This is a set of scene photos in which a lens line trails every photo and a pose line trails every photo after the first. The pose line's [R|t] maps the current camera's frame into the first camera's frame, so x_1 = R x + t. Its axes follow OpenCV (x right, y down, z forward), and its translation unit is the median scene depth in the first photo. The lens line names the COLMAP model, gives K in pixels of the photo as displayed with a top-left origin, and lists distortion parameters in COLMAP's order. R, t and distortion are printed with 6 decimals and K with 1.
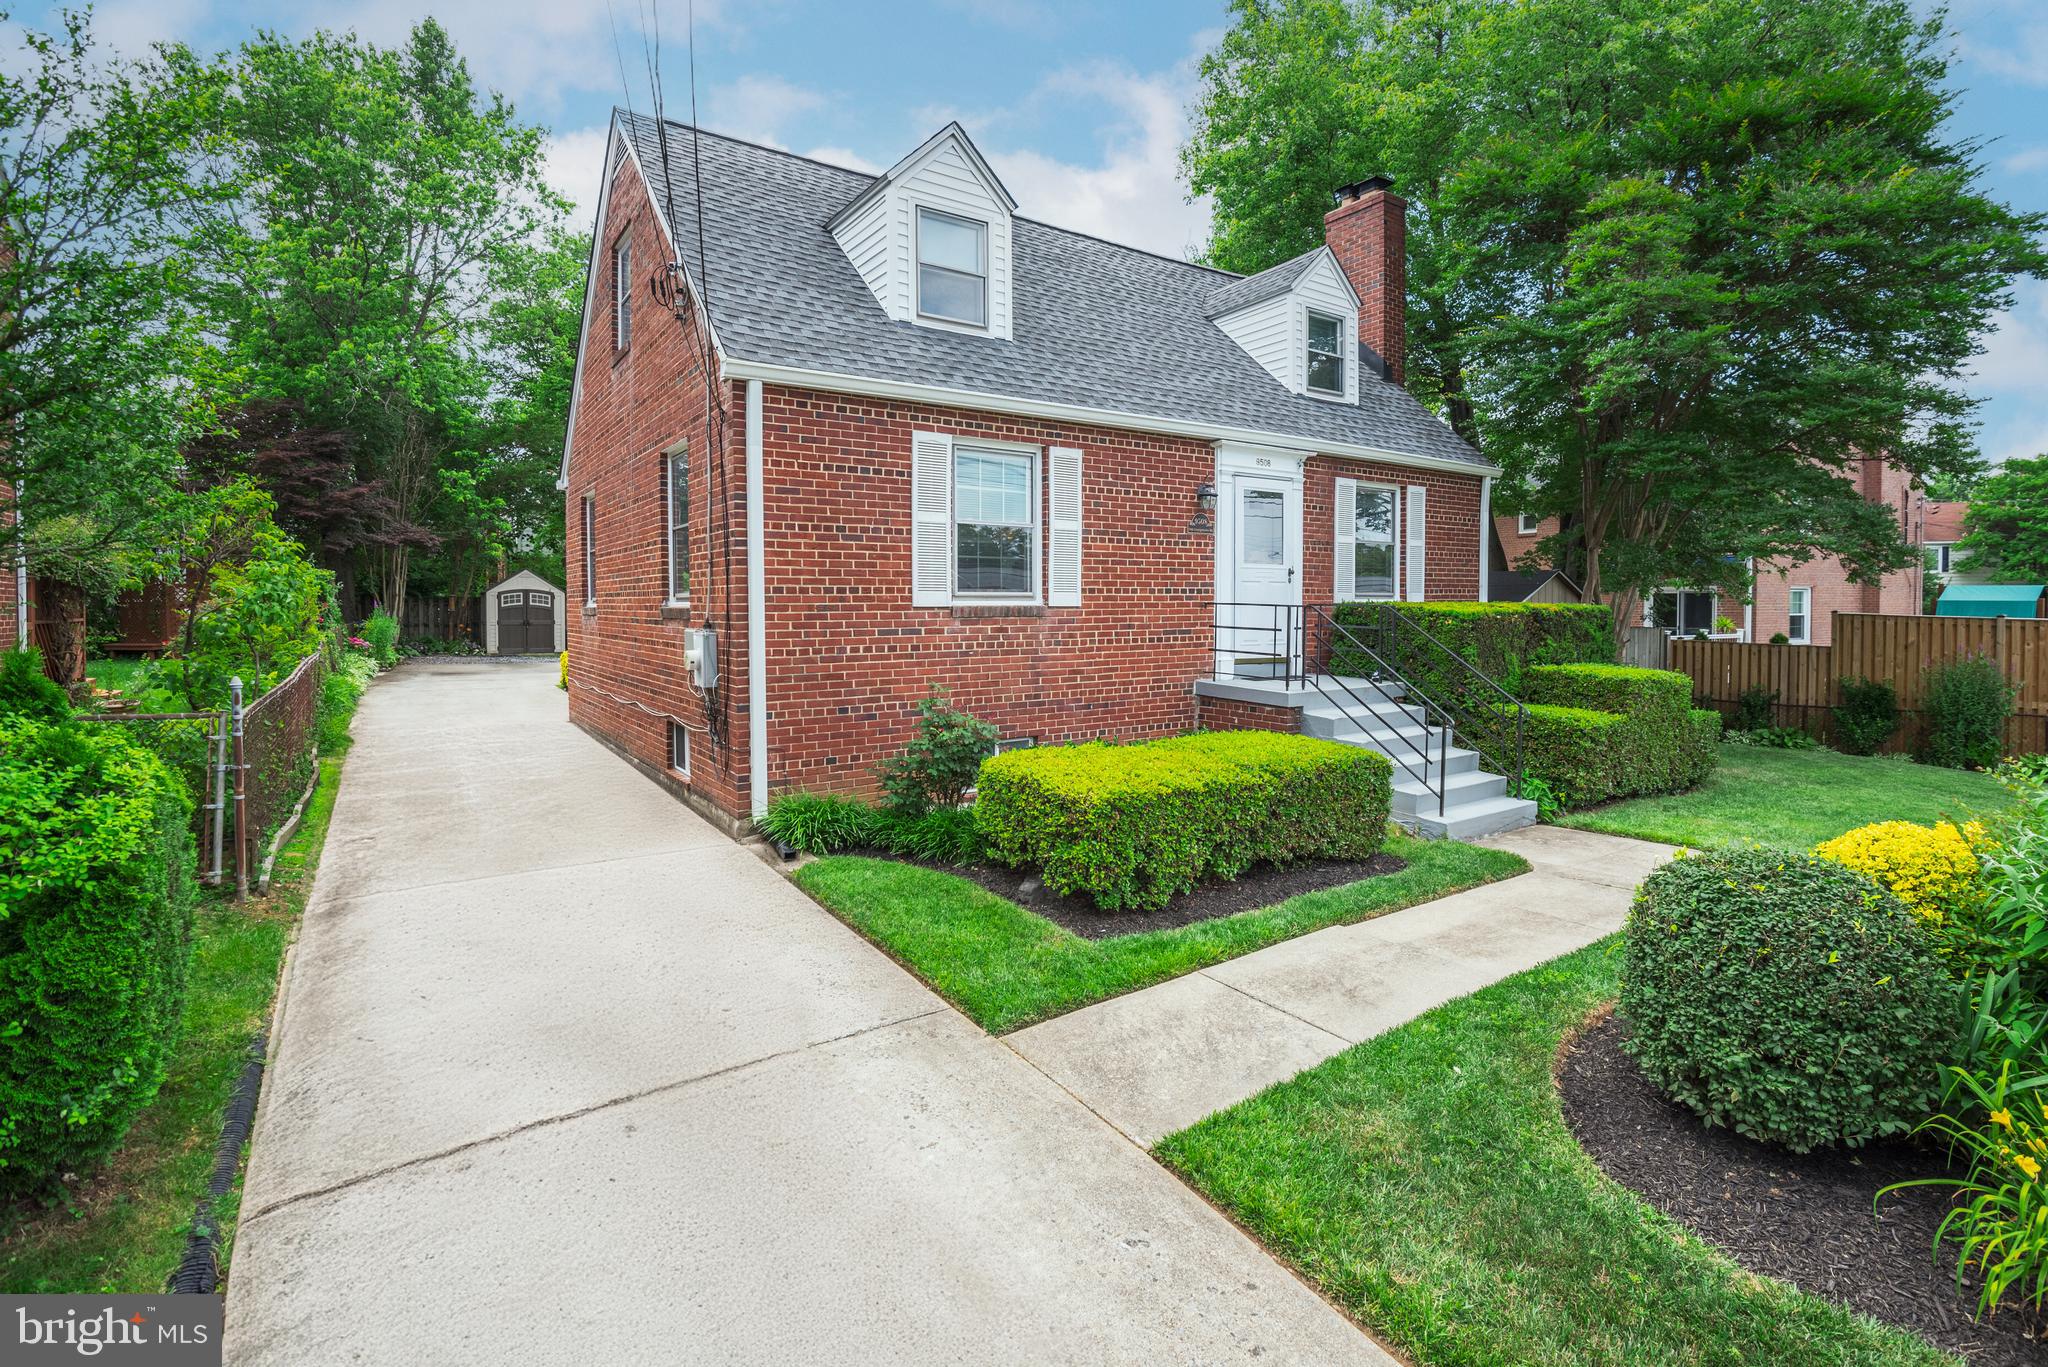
lens RADIAL K [[998.2, 0, 1048.5], [0, 998.2, 650.3], [0, 0, 1]] dist [-0.003324, -0.021785]
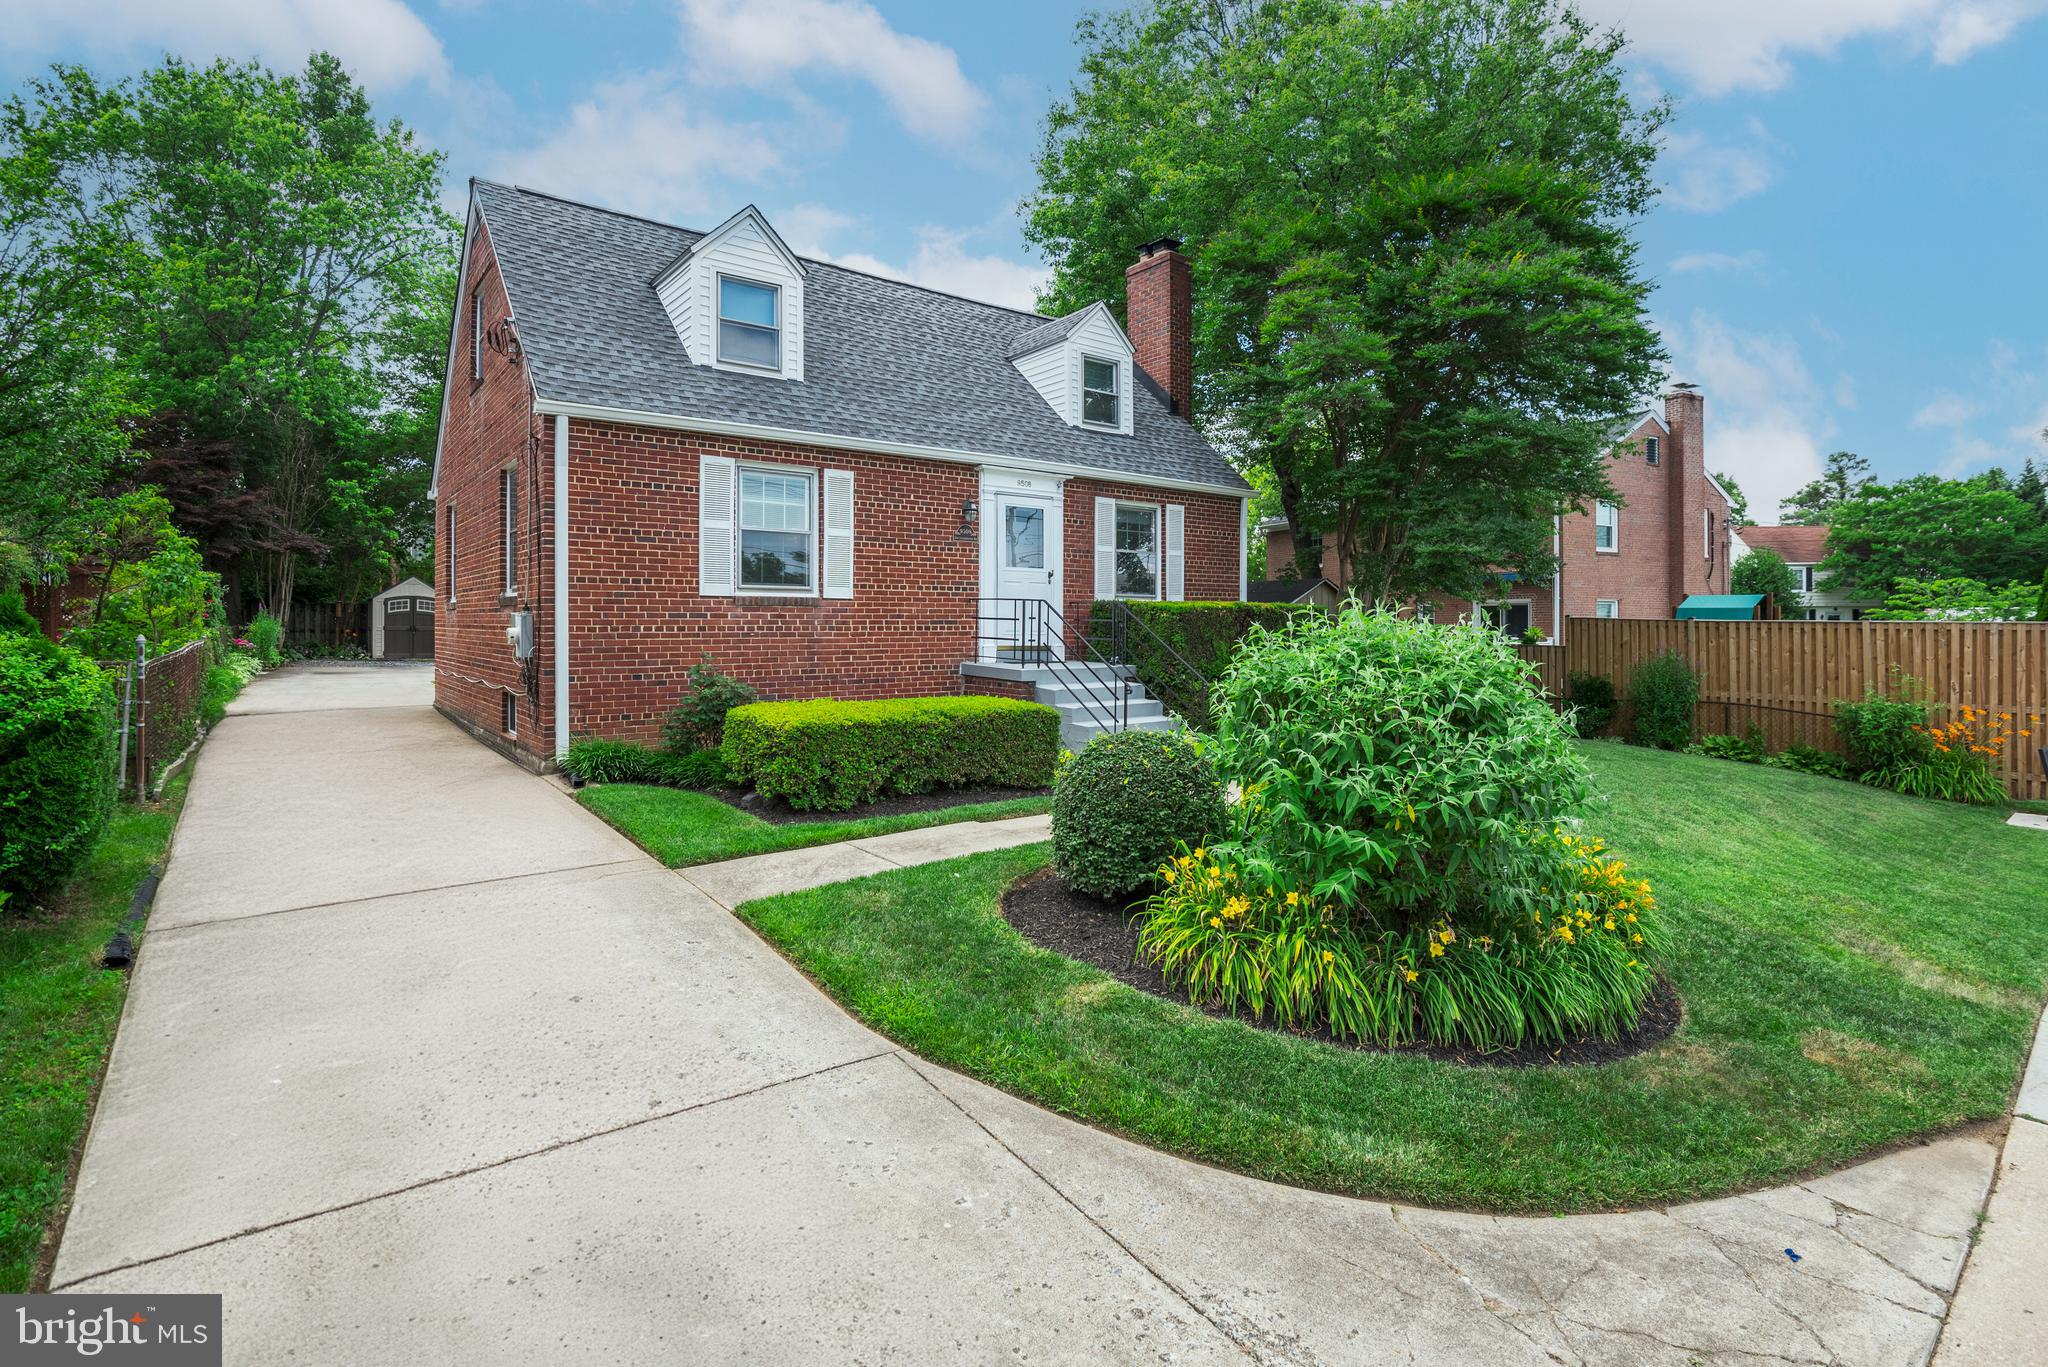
lens RADIAL K [[1040.0, 0, 1063.9], [0, 1040.0, 643.2], [0, 0, 1]] dist [0.002040, -0.028650]
pose [[0.998037, 0.003471, 0.062523, 0.212038], [-0.001656, 0.999576, -0.029060, 0.047264], [-0.062597, 0.028900, 0.997620, -0.288094]]
